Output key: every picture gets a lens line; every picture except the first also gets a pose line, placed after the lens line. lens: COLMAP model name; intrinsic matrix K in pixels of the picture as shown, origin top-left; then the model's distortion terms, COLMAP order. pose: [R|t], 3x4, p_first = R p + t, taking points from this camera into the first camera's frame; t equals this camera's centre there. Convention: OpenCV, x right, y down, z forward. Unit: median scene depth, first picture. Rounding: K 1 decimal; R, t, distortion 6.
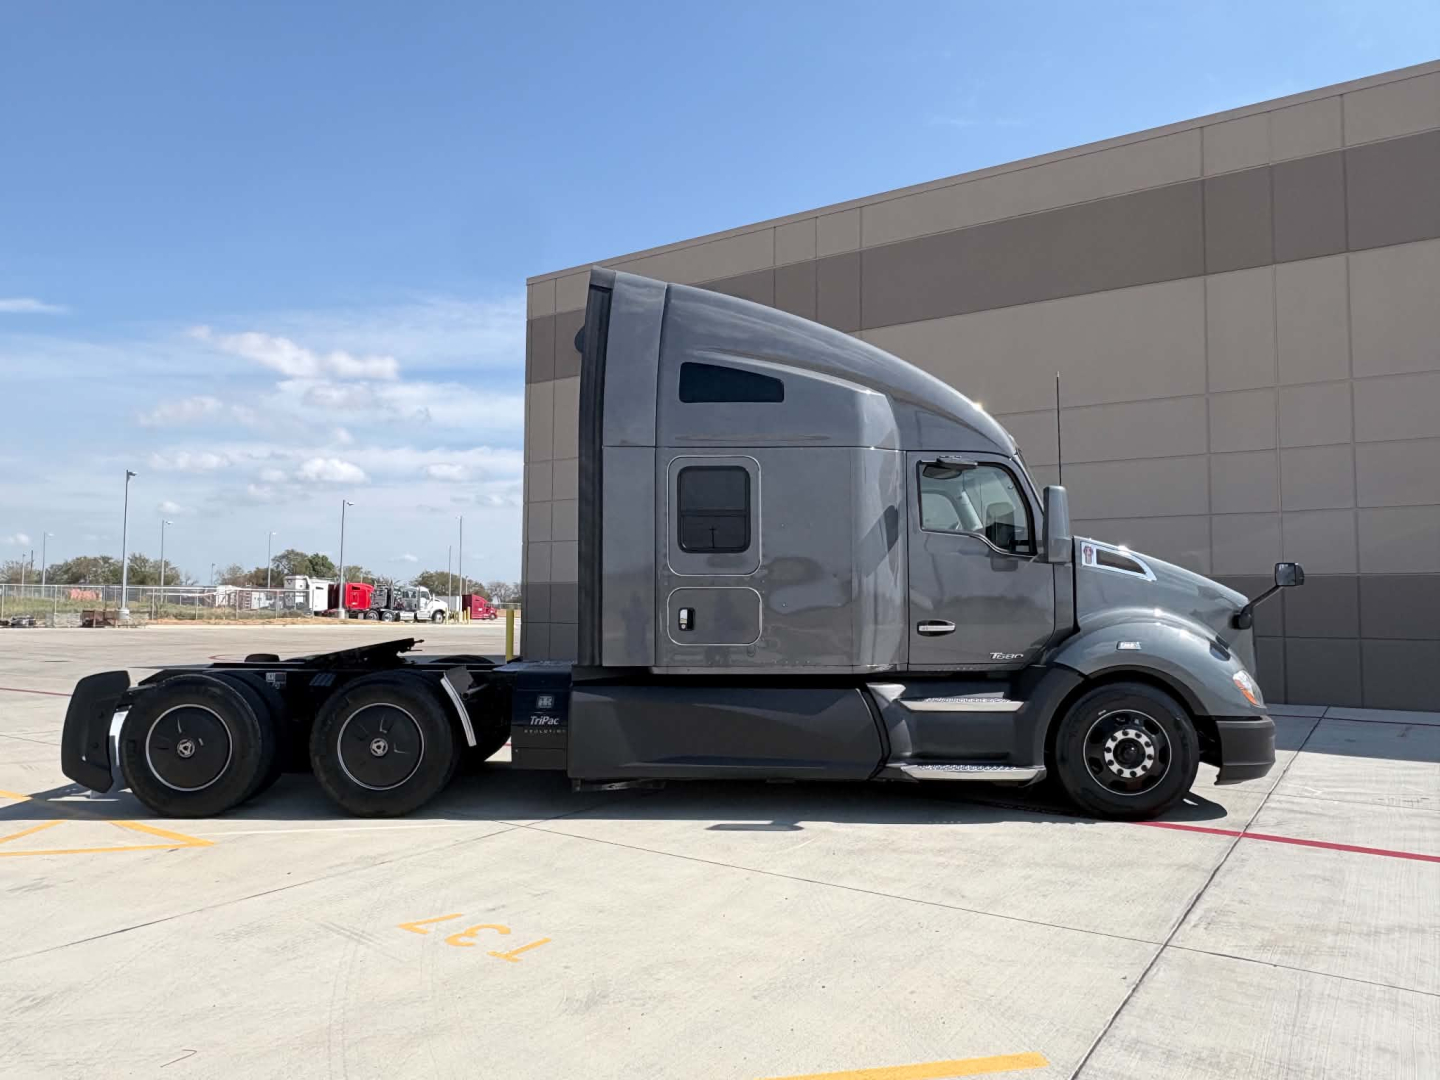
lens RADIAL K [[999.4, 0, 699.8], [0, 999.4, 531.5], [0, 0, 1]] dist [0.002155, 0.000520]
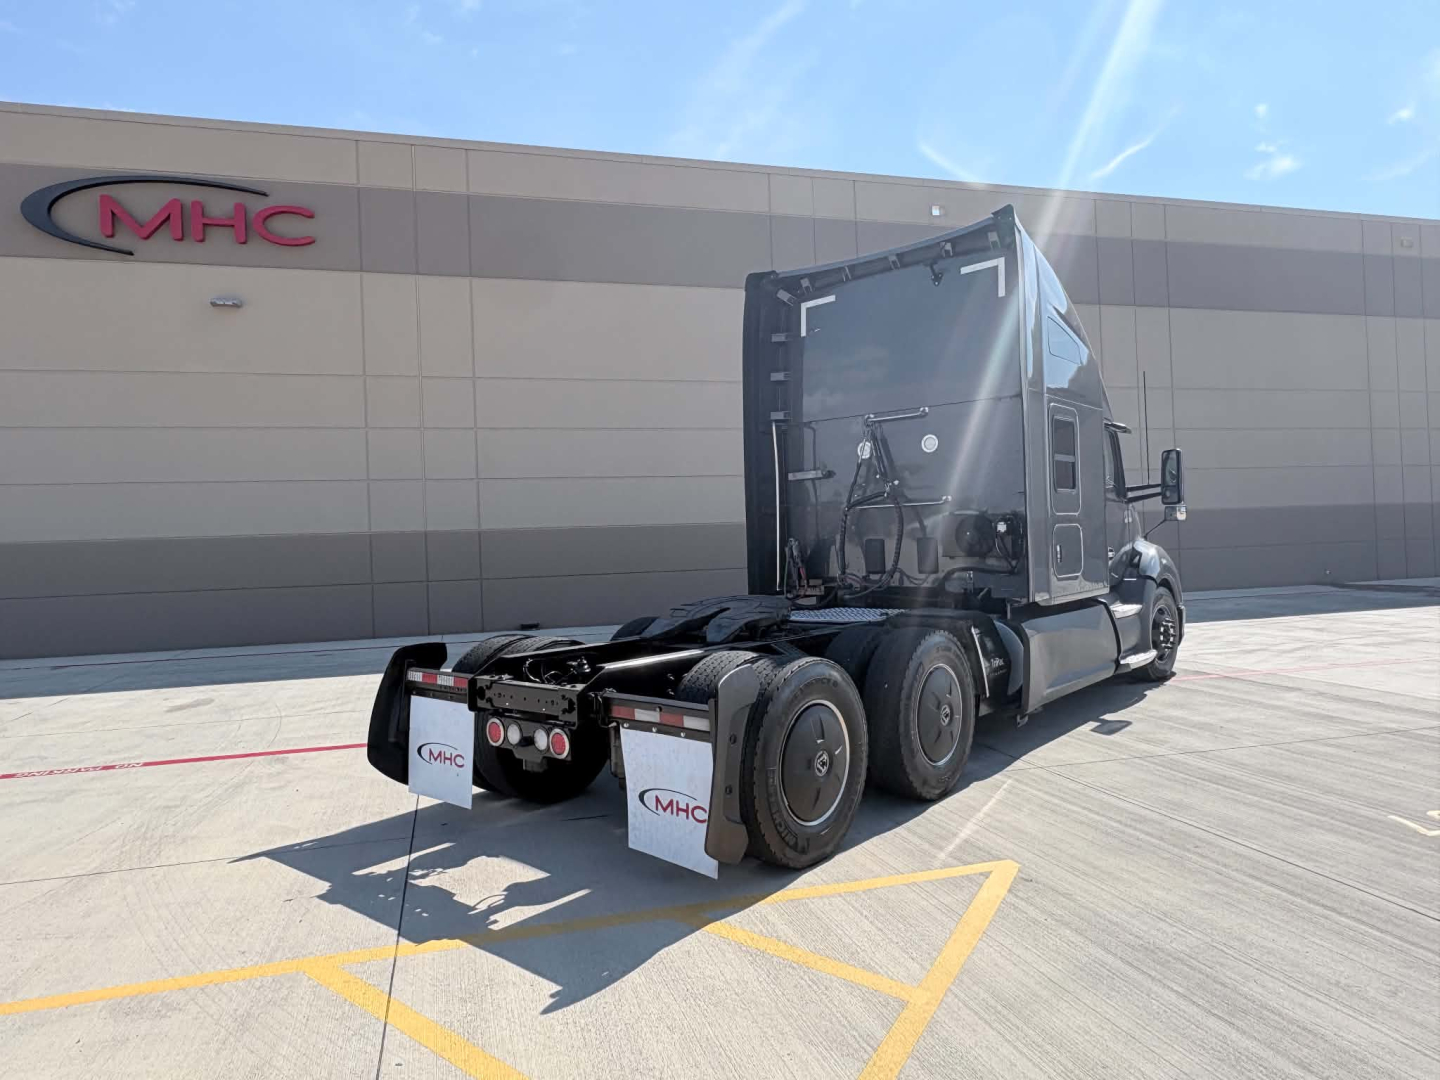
lens RADIAL K [[896.5, 0, 713.6], [0, 896.5, 537.3], [0, 0, 1]] dist [-0.004088, 0.002152]
pose [[0.661093, -0.017799, 0.750093, -0.946121], [-0.018042, 0.999052, 0.039608, 0.041331], [-0.750087, -0.039718, 0.660145, 0.627107]]
